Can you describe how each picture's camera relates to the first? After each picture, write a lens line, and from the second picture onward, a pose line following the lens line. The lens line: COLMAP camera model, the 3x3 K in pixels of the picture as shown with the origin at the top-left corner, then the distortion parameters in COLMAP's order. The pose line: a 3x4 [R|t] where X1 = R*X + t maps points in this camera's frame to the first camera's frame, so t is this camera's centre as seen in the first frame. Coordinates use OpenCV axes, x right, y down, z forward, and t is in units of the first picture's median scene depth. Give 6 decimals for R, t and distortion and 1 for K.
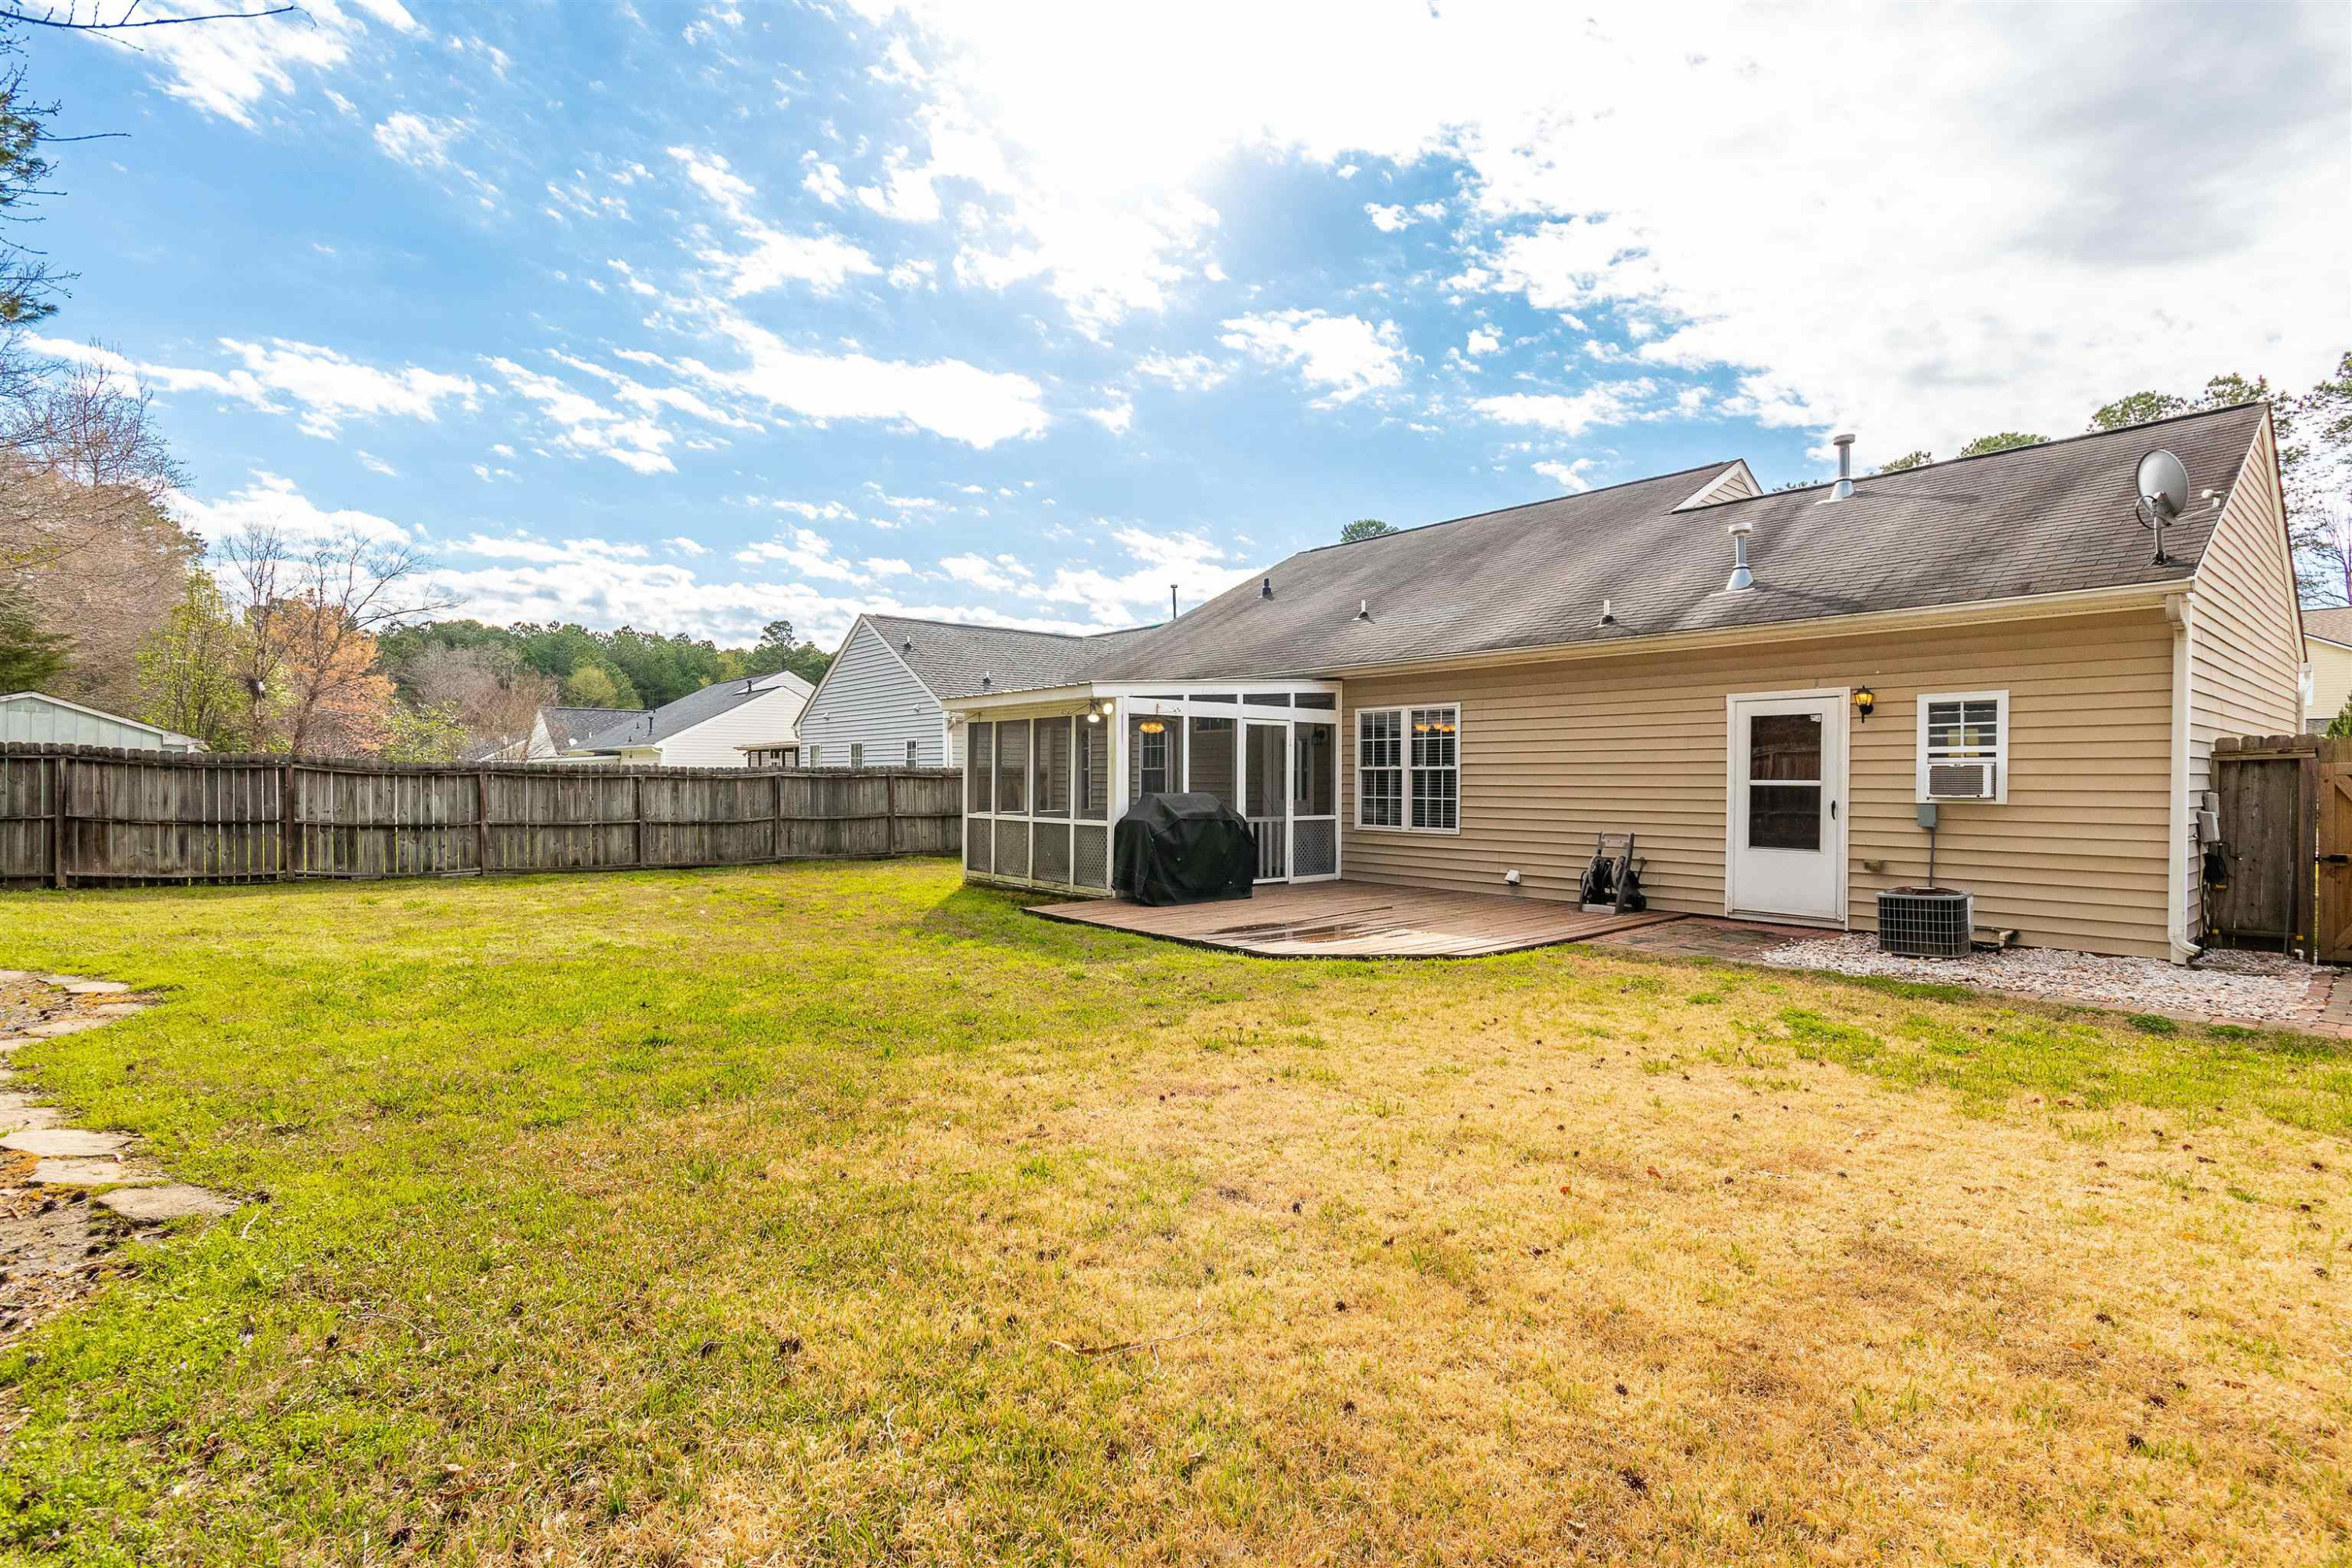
lens RADIAL K [[1084.2, 0, 1096.8], [0, 1084.2, 782.1], [0, 0, 1]] dist [-0.000153, -0.000012]
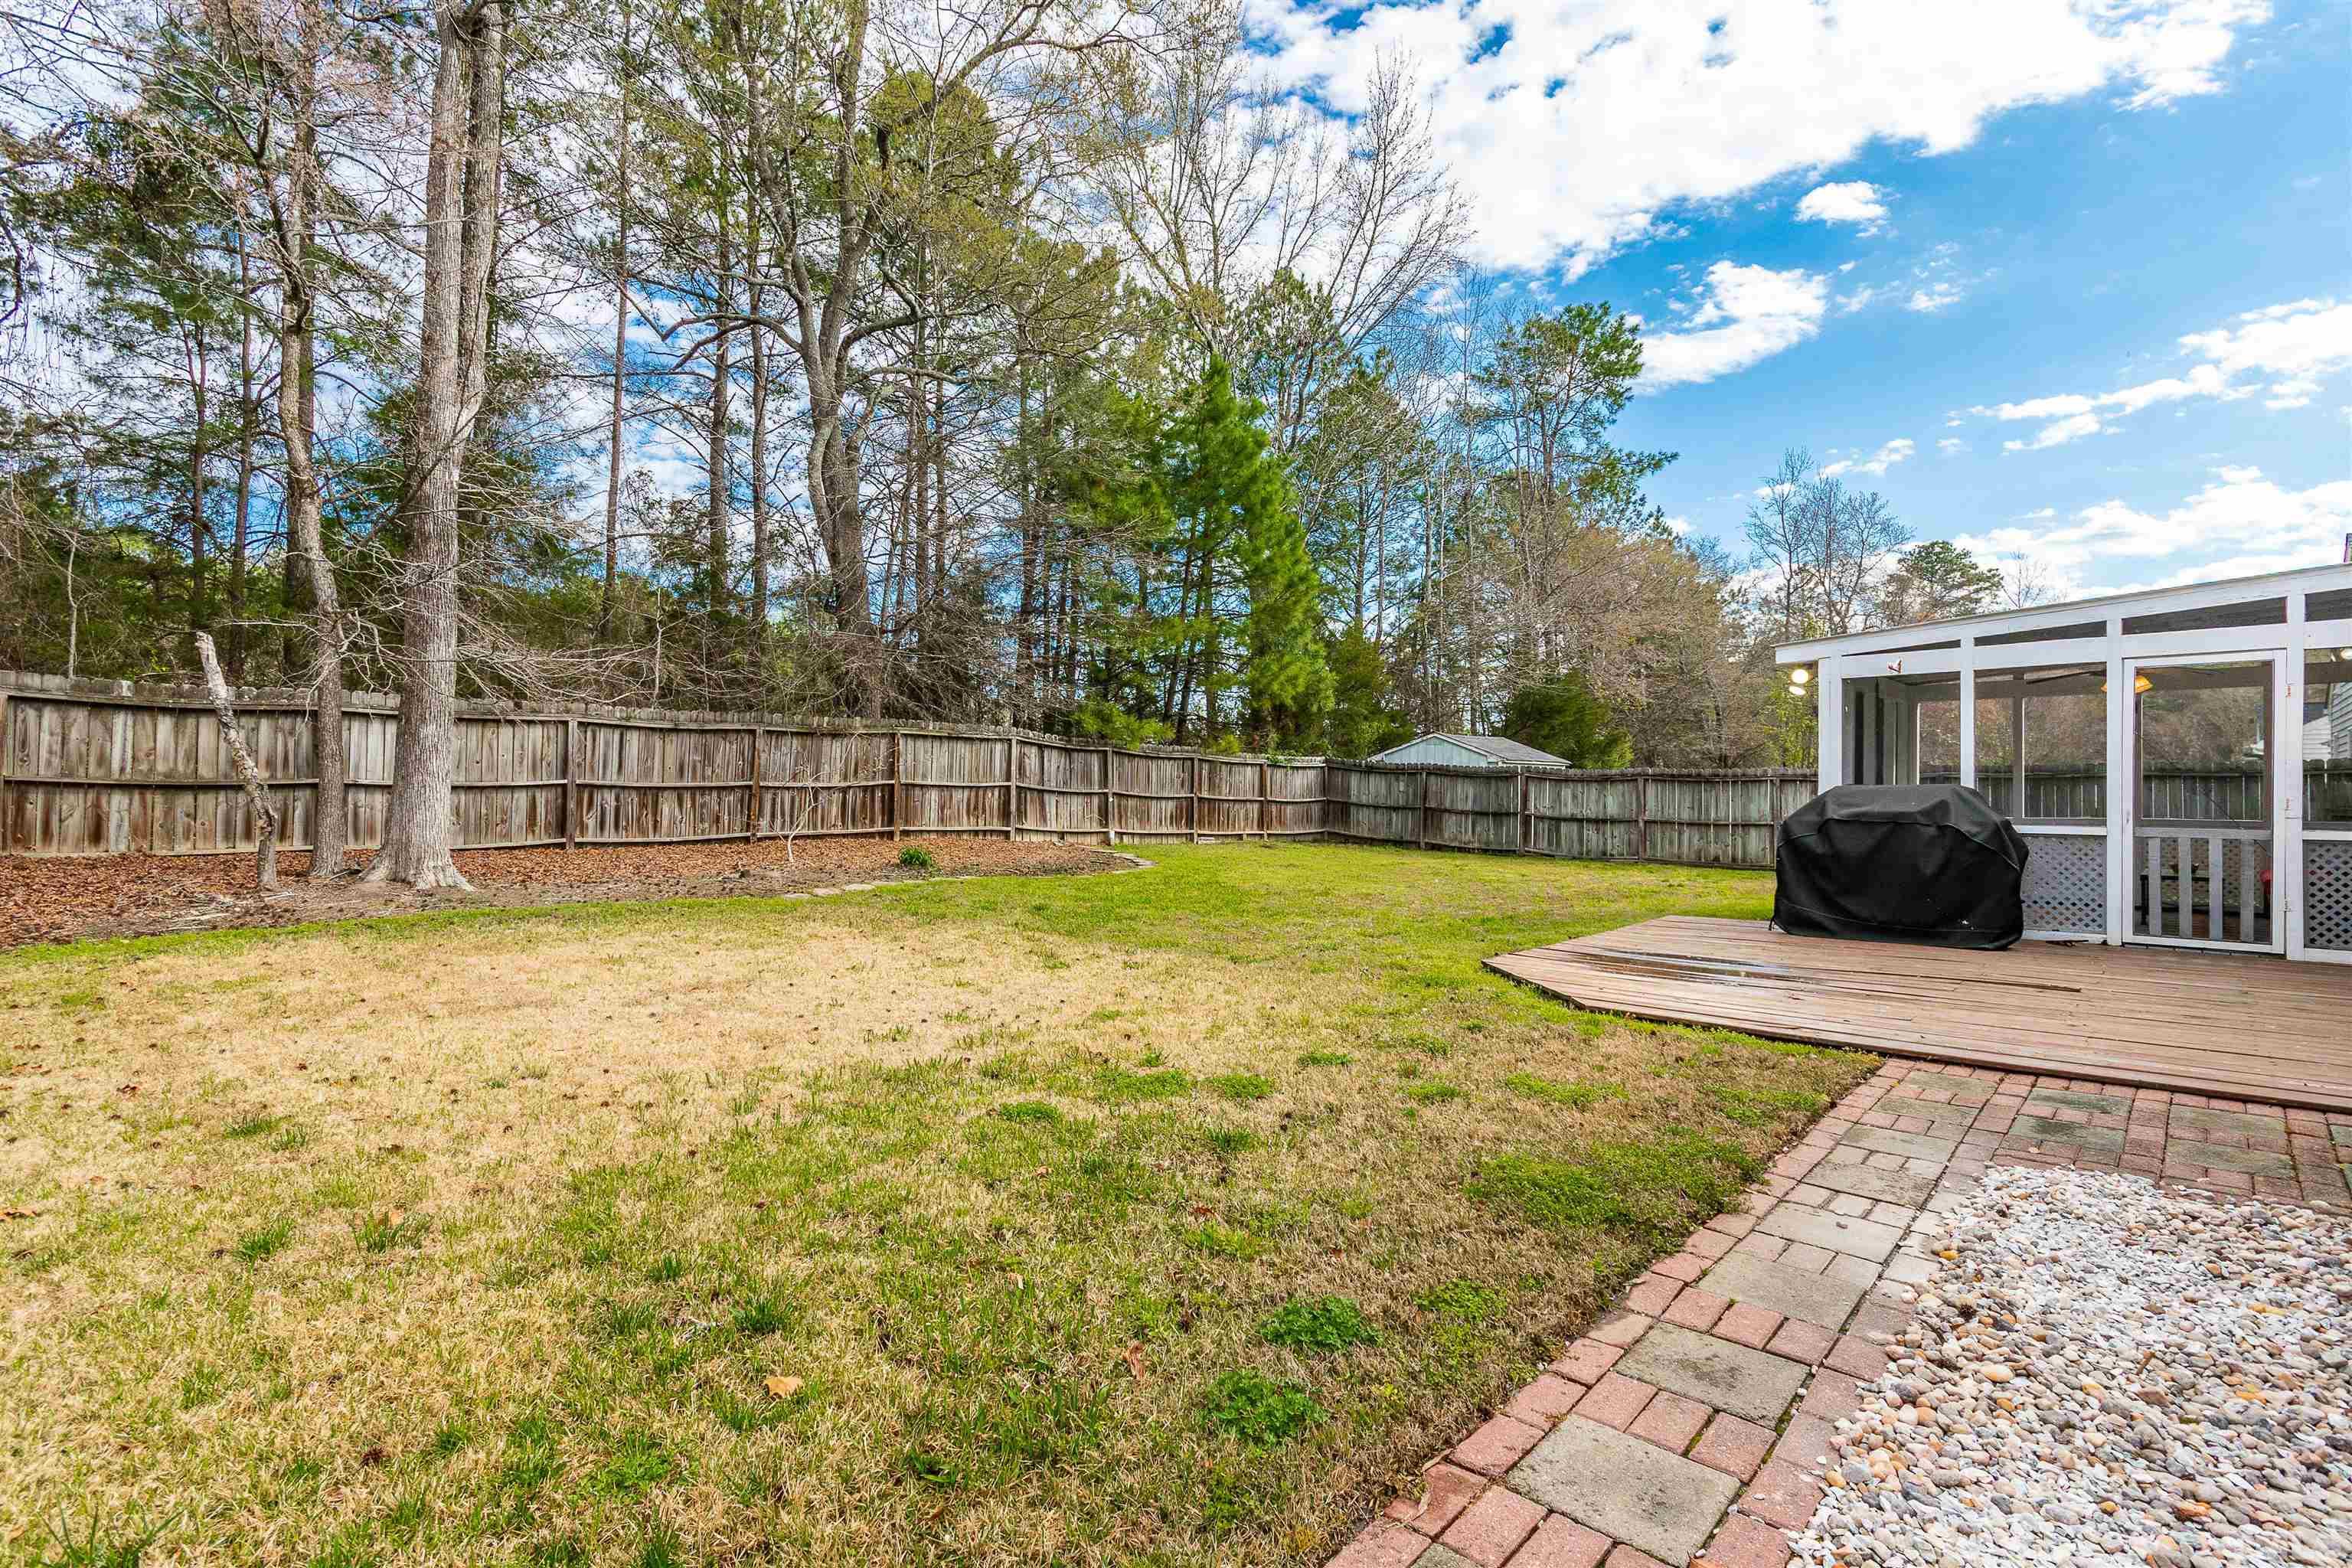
lens RADIAL K [[1064.9, 0, 1180.4], [0, 1064.9, 791.7], [0, 0, 1]] dist [-0.007565, 0.000301]
pose [[0.131819, -0.004048, -0.991266, 0.621920], [-0.005456, 0.999974, -0.004809, 0.018463], [0.991259, 0.006042, 0.131793, 0.404705]]
